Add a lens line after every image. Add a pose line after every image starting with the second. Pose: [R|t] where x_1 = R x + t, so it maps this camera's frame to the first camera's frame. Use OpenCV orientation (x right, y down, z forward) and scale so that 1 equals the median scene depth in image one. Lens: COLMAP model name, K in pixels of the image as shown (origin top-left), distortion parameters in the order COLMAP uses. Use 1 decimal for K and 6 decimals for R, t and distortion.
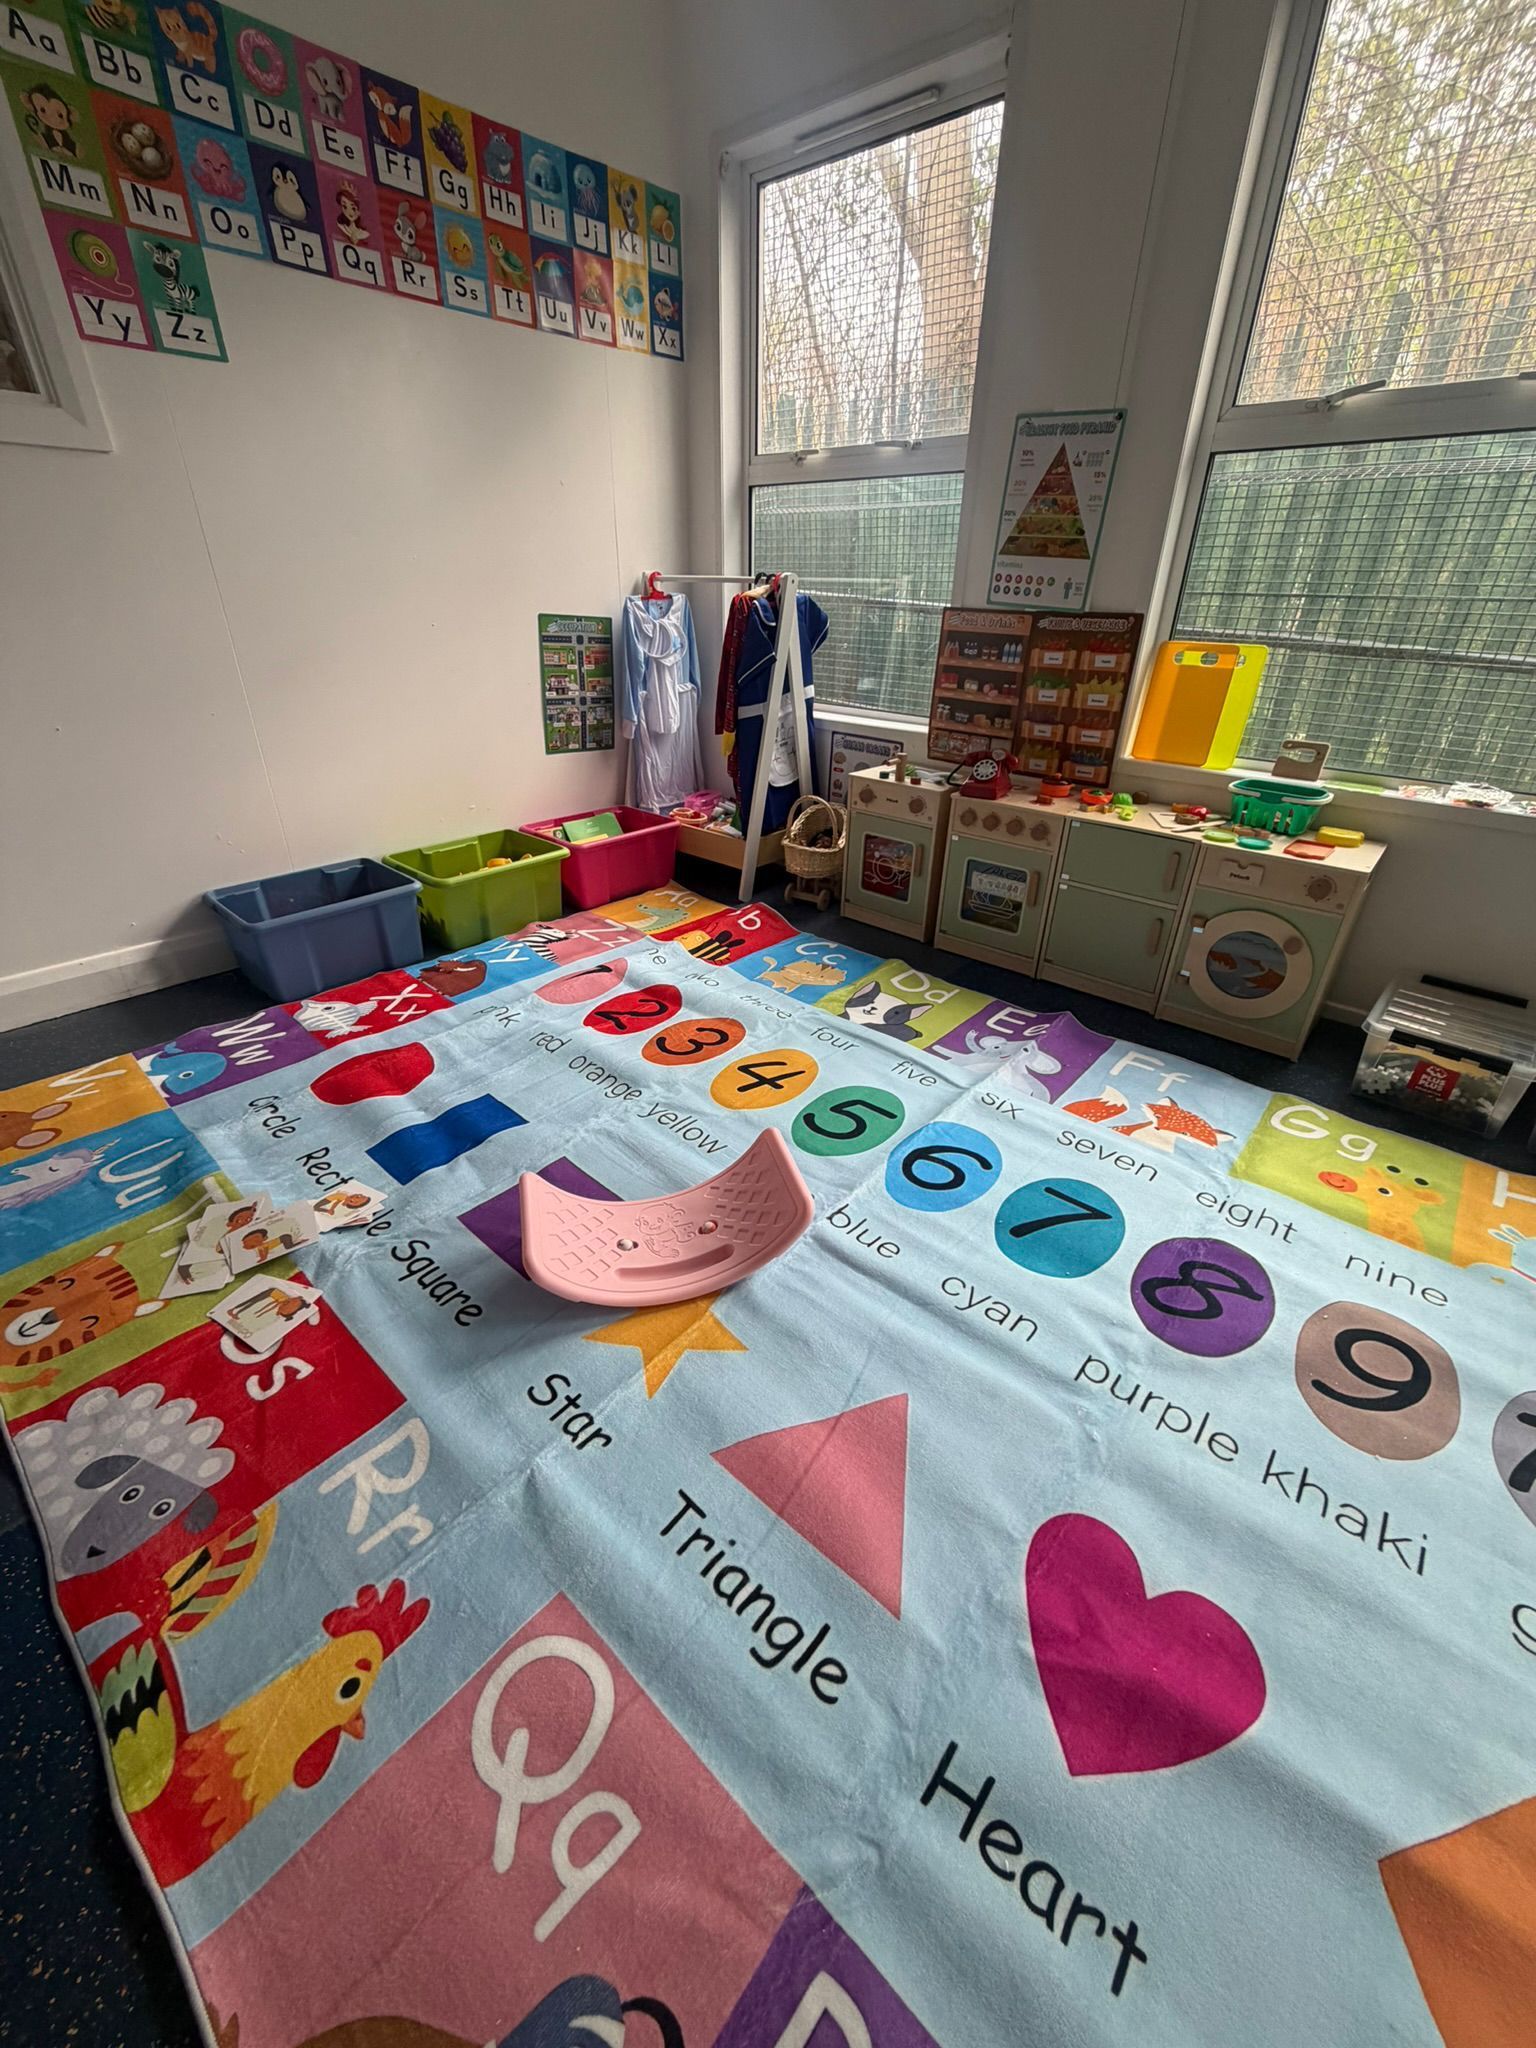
lens RADIAL K [[813.8, 0, 763.3], [0, 813.8, 1017.5], [0, 0, 1]] dist [-0.002143, 0.000061]
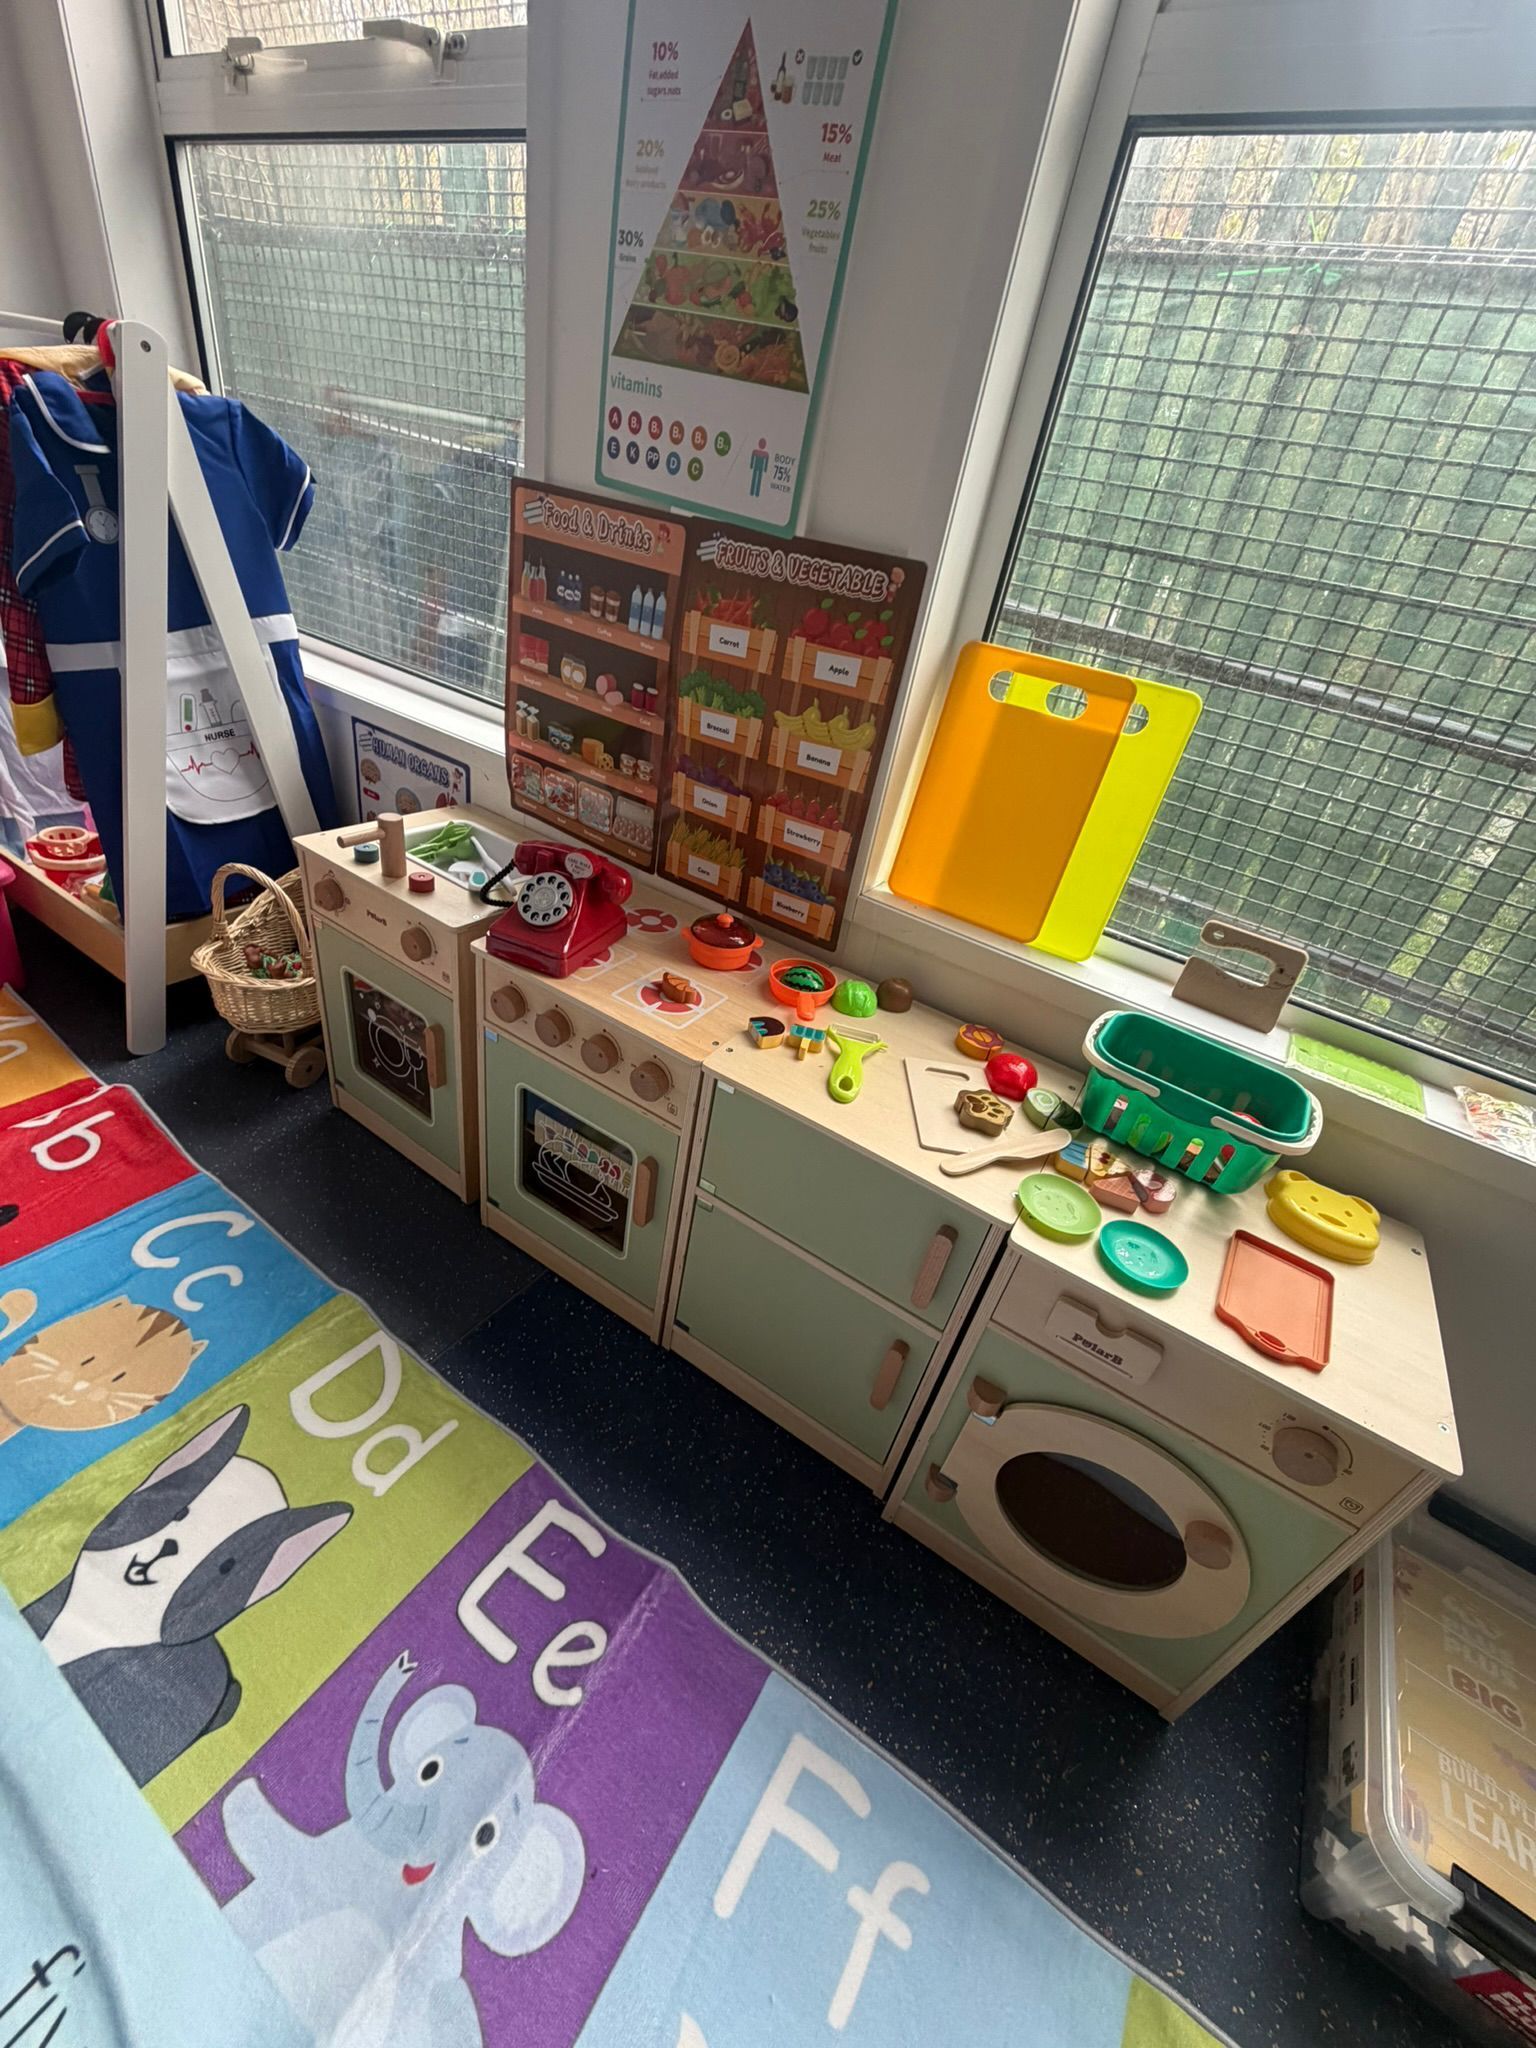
lens RADIAL K [[813.8, 0, 767.7], [0, 813.8, 1016.0], [0, 0, 1]] dist [-0.002143, 0.000061]
pose [[0.975949, 0.044657, 0.213374, 0.293592], [-0.061799, 0.995315, 0.074353, -0.279644], [-0.209054, -0.085751, 0.974137, 0.566221]]
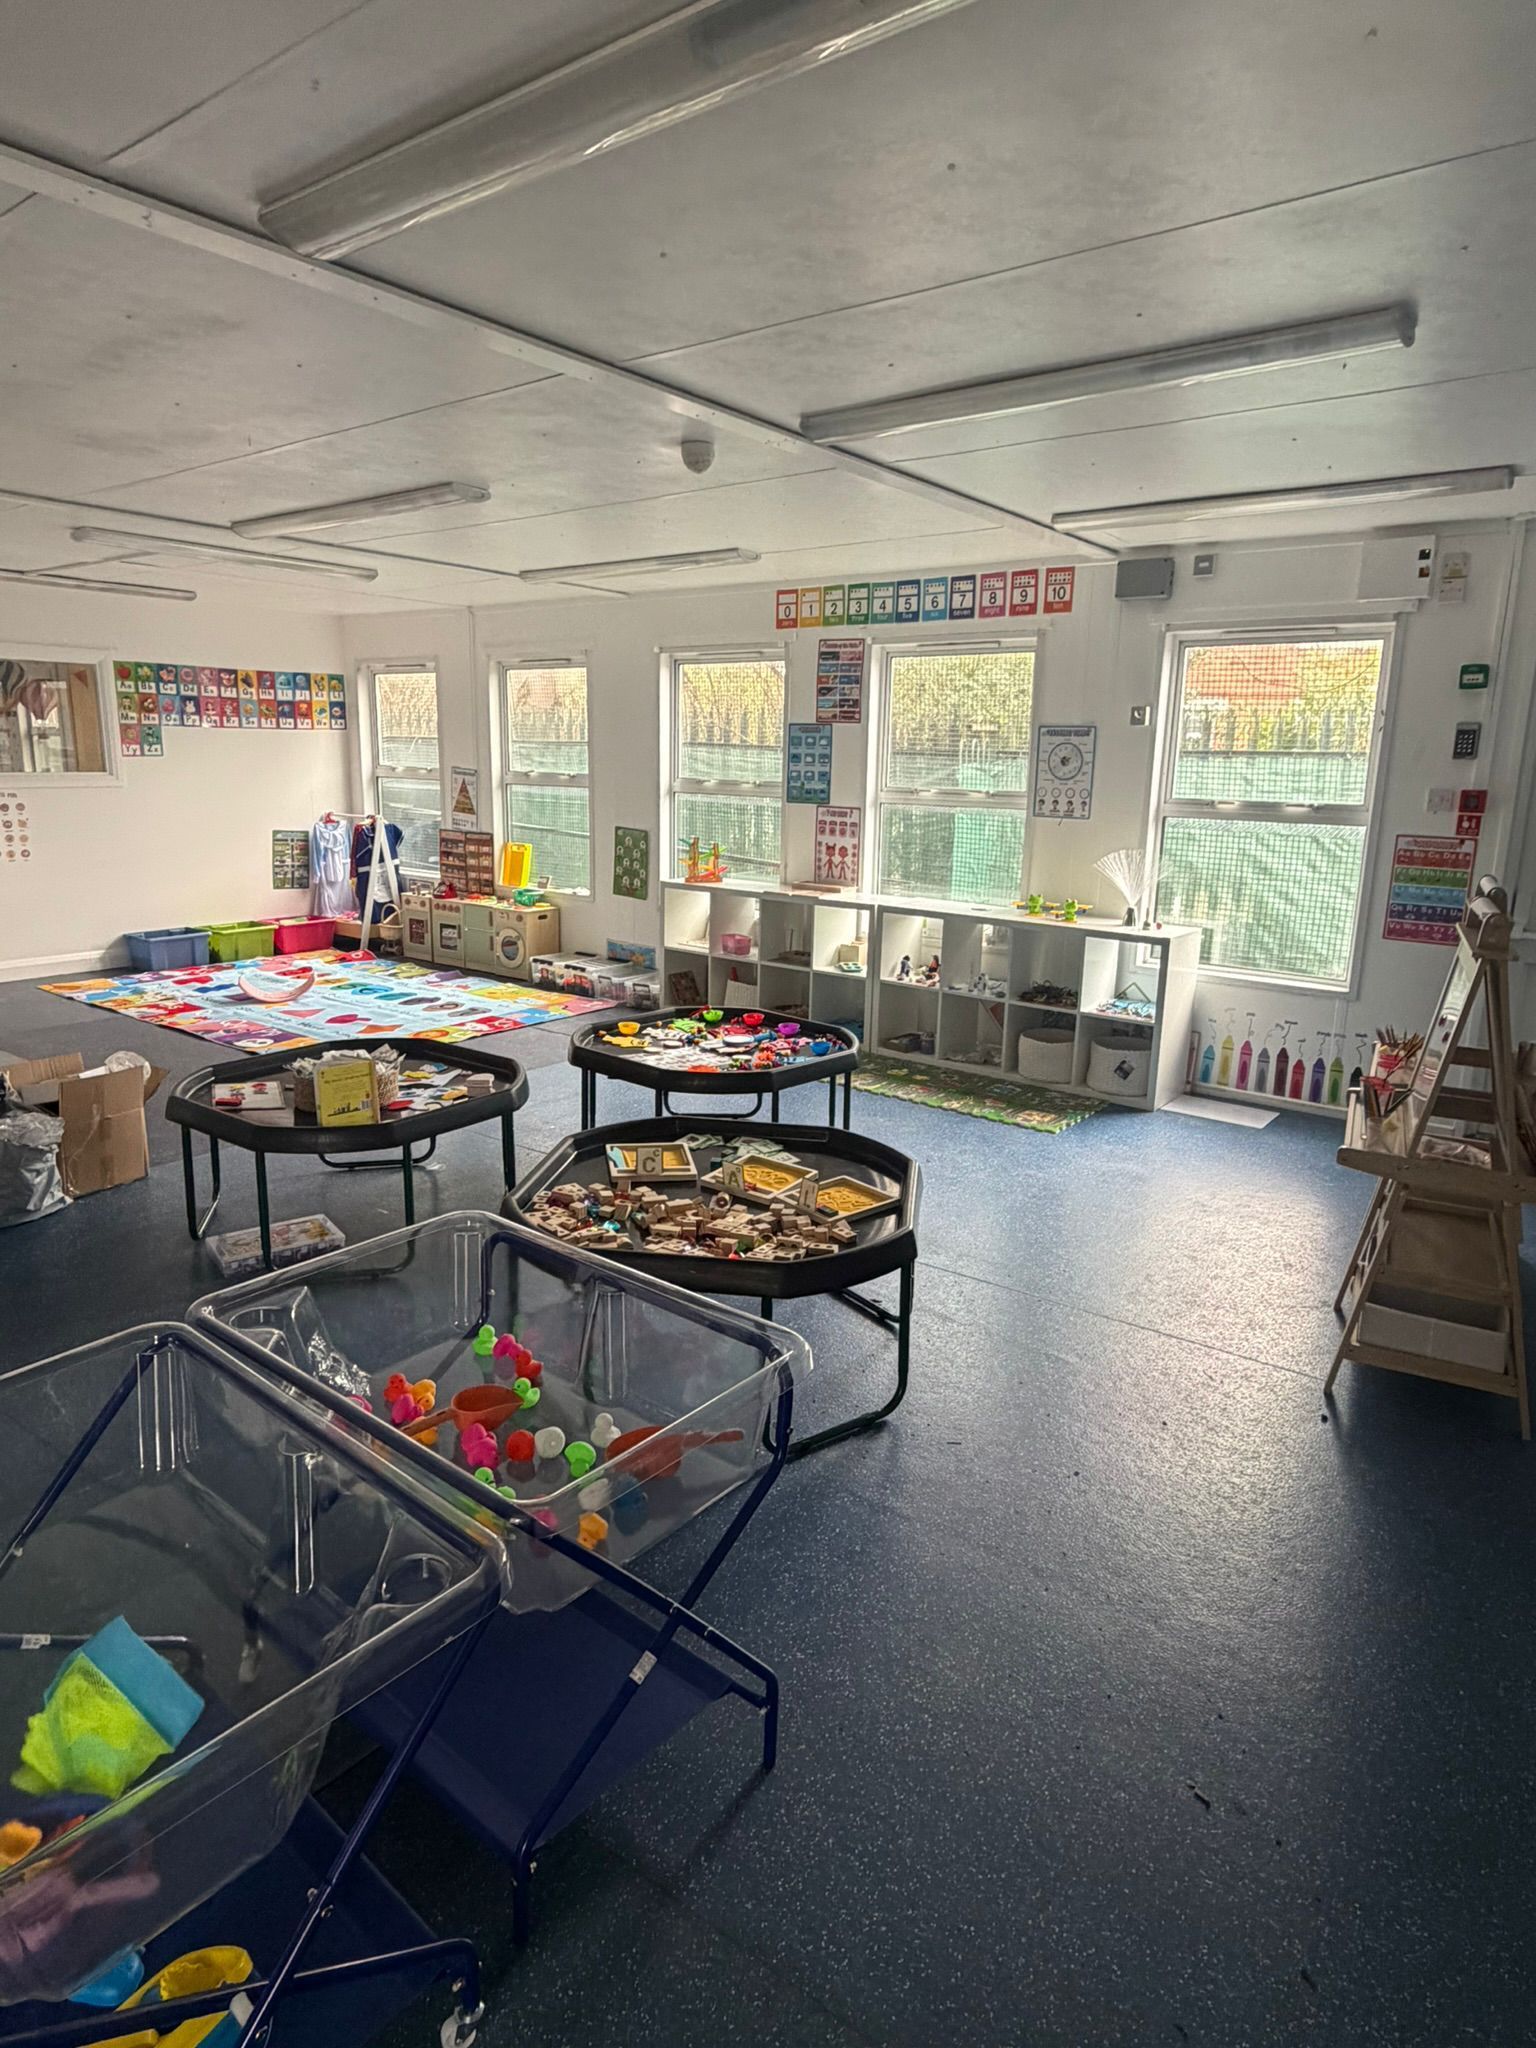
lens RADIAL K [[1221.4, 0, 768.5], [0, 1221.4, 1014.1], [0, 0, 1]] dist [0.001792, -0.000505]
pose [[0.997021, -0.011142, 0.076319, 0.991470], [0.031699, 0.961271, -0.273775, 1.156178], [-0.070313, 0.275378, 0.958761, -2.640706]]
